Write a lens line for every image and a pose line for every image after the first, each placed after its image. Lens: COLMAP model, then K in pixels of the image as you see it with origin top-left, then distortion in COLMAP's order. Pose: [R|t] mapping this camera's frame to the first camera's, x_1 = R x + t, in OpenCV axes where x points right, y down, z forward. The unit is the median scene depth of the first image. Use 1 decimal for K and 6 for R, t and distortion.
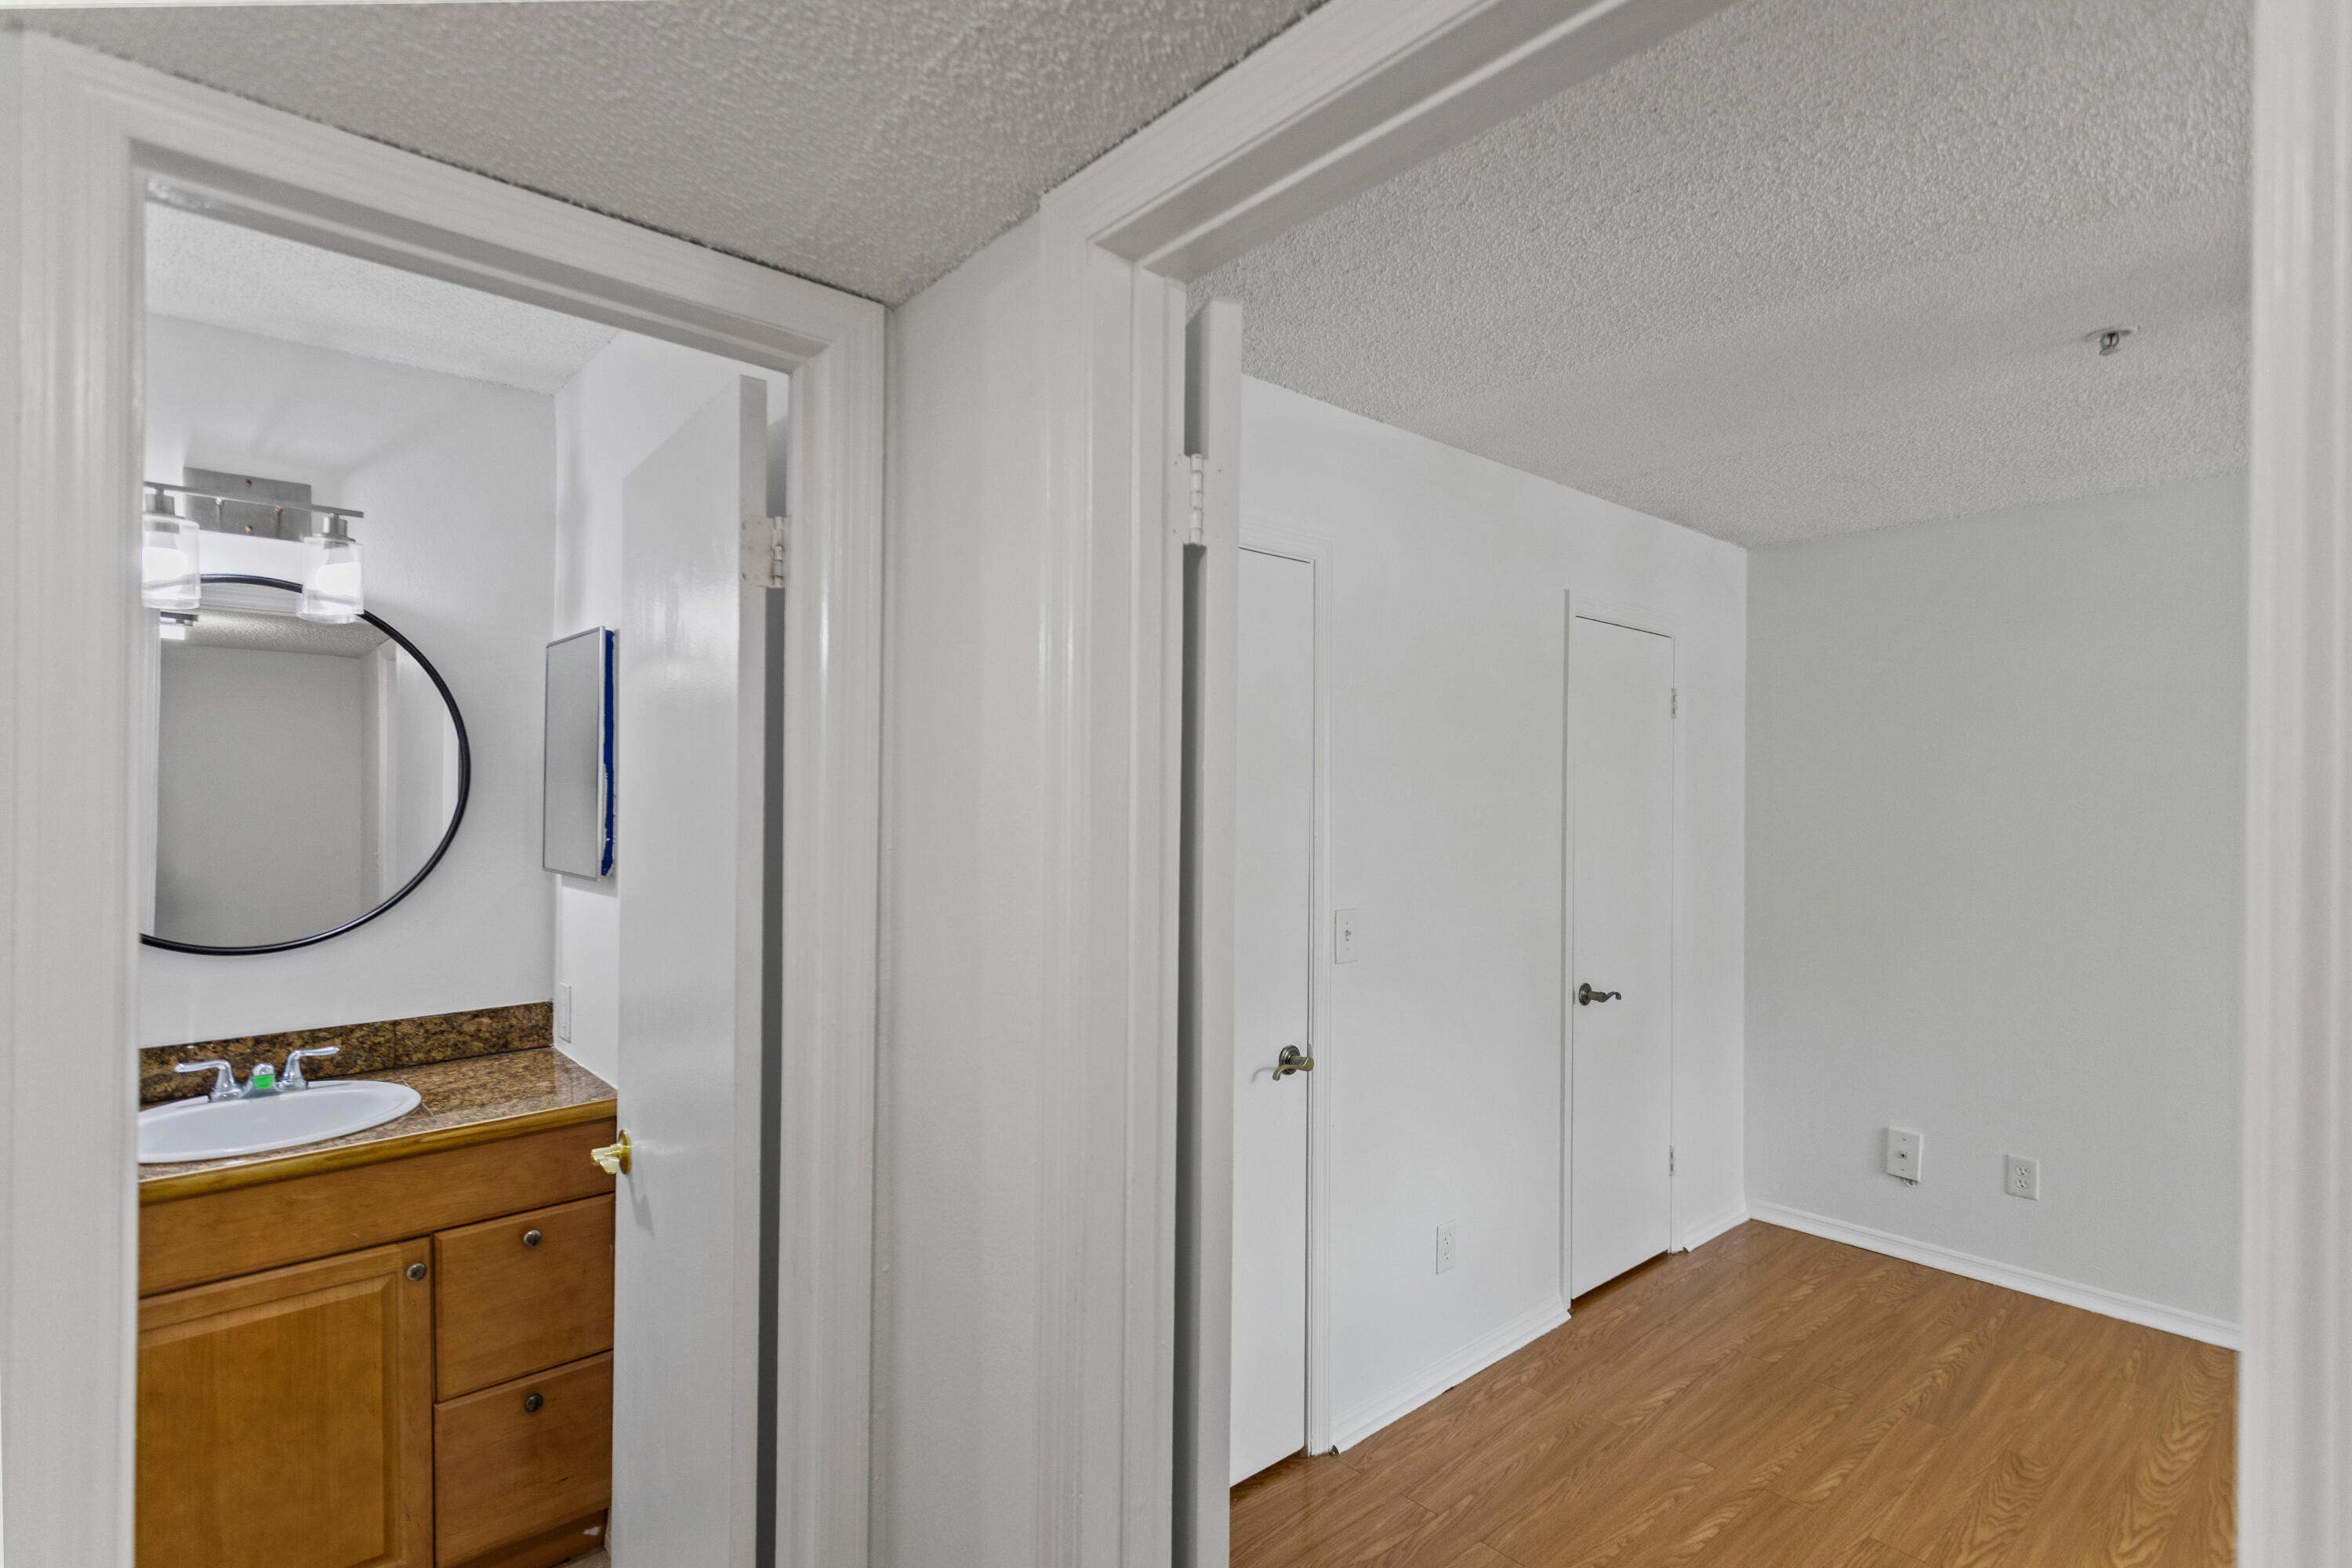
lens RADIAL K [[1151.9, 0, 1154.5], [0, 1151.9, 803.3], [0, 0, 1]] dist [0.000698, 0.000571]
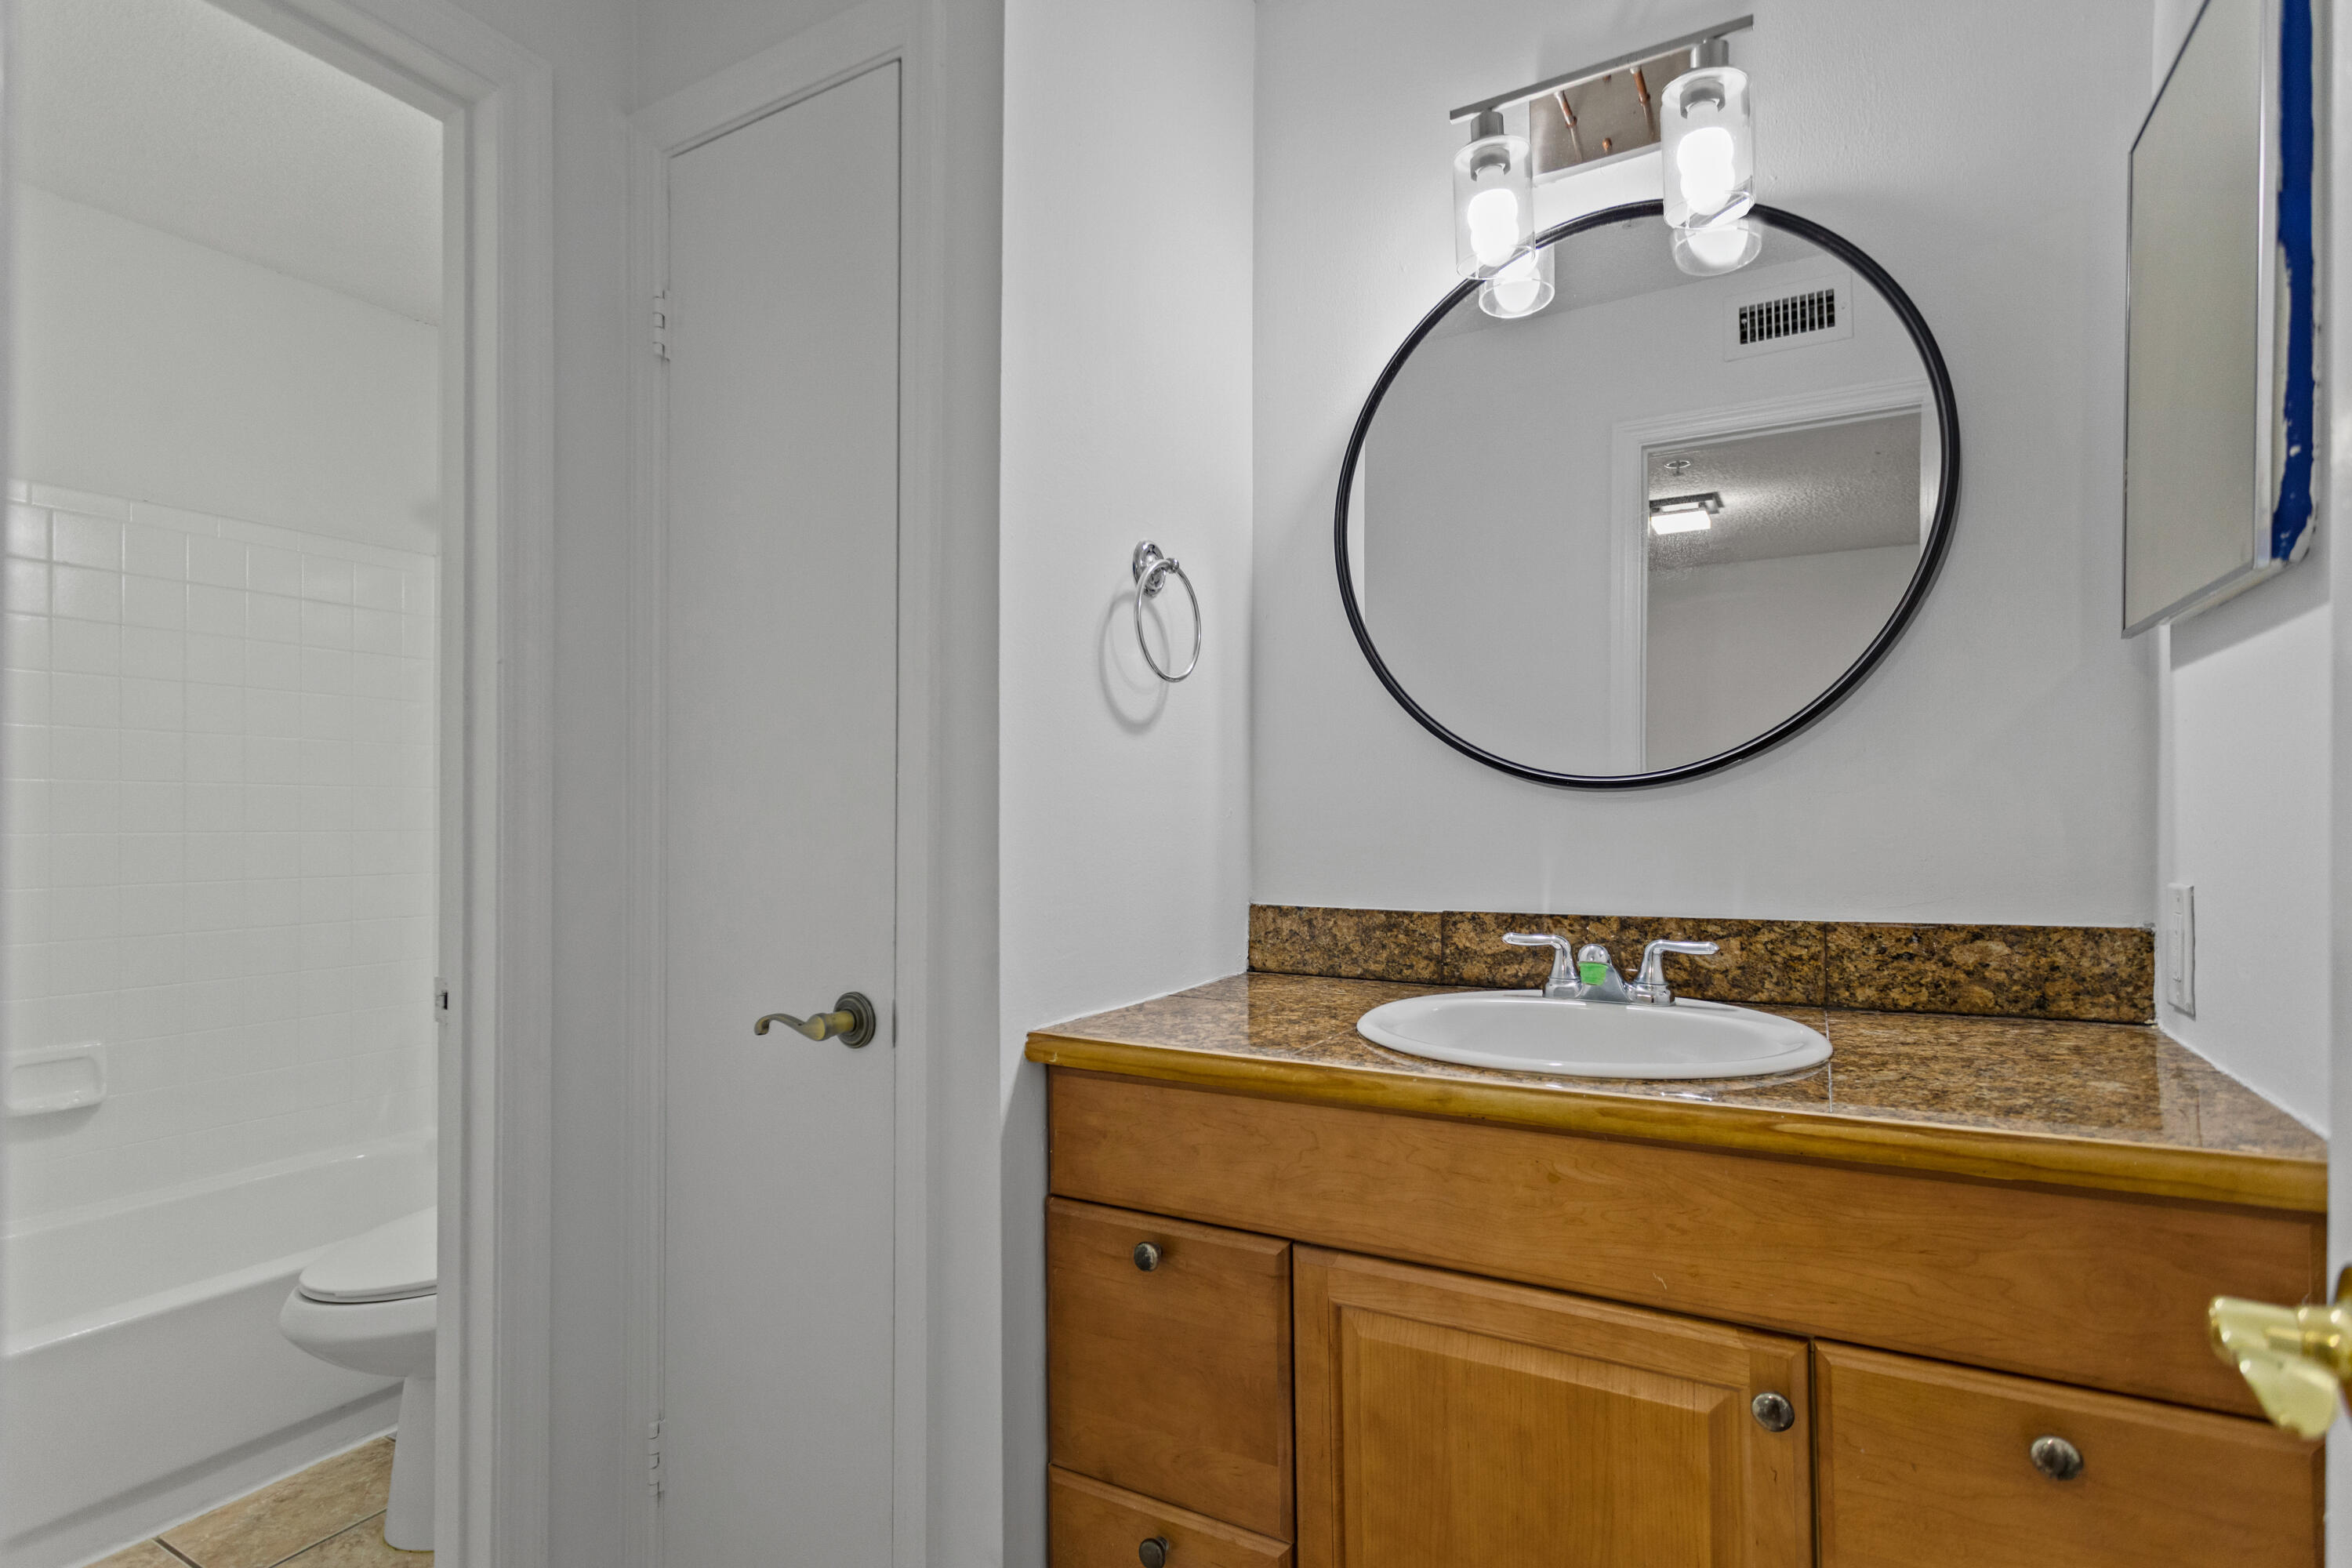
lens RADIAL K [[1151.9, 0, 1154.5], [0, 1151.9, 803.3], [0, 0, 1]] dist [0.000698, 0.000571]
pose [[0.329925, -0.012576, -0.943924, -0.249608], [-0.006041, 0.999863, -0.015433, 0.151646], [0.943988, 0.010794, 0.329803, 0.539487]]
